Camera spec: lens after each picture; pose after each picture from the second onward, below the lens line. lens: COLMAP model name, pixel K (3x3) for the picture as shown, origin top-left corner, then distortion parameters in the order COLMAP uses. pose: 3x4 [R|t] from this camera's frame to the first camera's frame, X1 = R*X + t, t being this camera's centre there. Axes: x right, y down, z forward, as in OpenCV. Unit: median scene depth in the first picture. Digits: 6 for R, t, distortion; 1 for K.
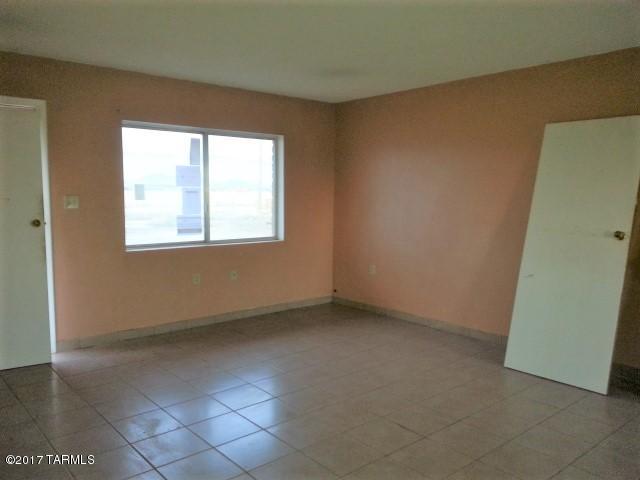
lens RADIAL K [[519.7, 0, 320.2], [0, 519.7, 242.0], [0, 0, 1]] dist [0.050433, -0.047490]
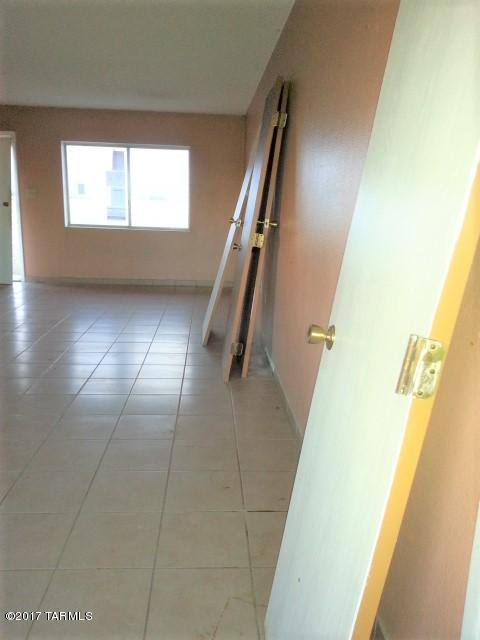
lens RADIAL K [[519.7, 0, 237.8], [0, 519.7, 329.5], [0, 0, 1]] dist [0.050433, -0.047490]
pose [[0.790082, 0.162570, -0.591051, 0.931723], [-0.083897, 0.983797, 0.158447, 0.025956], [0.607233, -0.075599, 0.790919, 0.035437]]
